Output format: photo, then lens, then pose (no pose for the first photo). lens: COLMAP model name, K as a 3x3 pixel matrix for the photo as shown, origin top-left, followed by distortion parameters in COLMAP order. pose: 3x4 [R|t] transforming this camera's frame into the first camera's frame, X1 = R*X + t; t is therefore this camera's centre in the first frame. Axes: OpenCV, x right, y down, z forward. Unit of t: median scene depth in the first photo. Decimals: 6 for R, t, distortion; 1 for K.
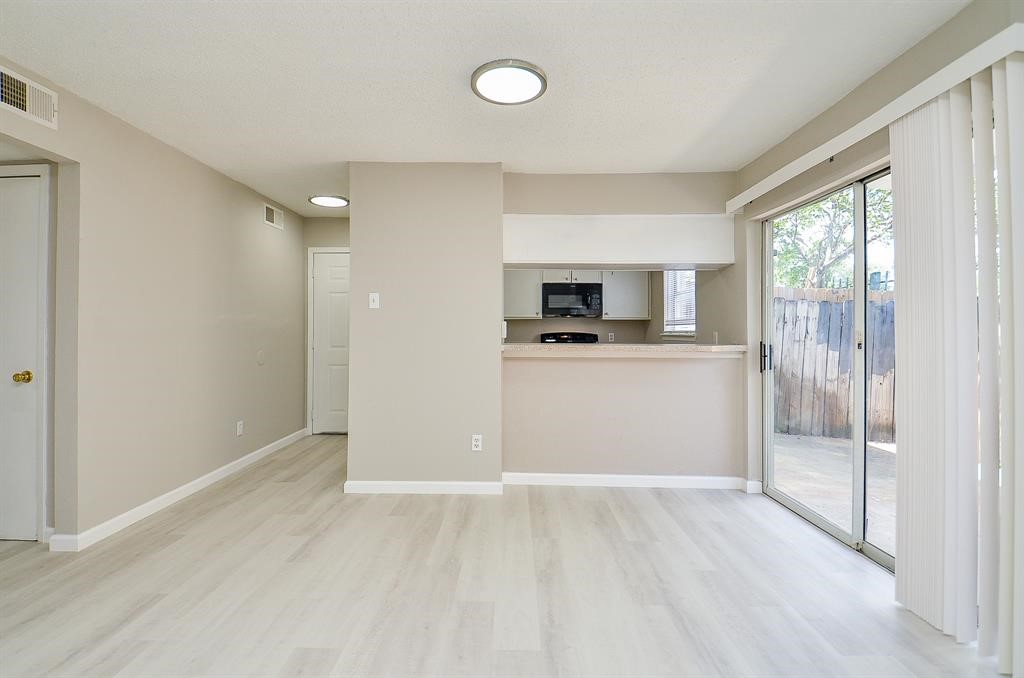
lens RADIAL K [[452.2, 0, 480.8], [0, 452.2, 339.4], [0, 0, 1]] dist [0.009096, -0.010096]
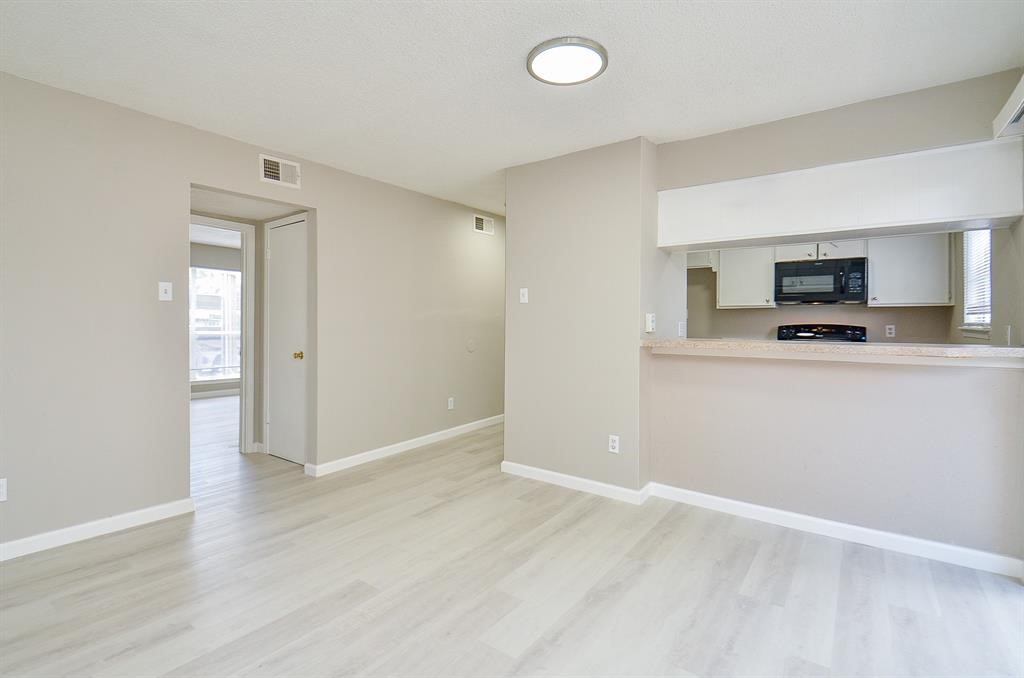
lens RADIAL K [[452.2, 0, 505.0], [0, 452.2, 338.6], [0, 0, 1]] dist [0.009096, -0.010096]
pose [[0.829254, 0.017807, -0.558589, 0.335514], [-0.005660, 0.999709, 0.023467, -0.010748], [0.558844, -0.016298, 0.829113, 0.103968]]
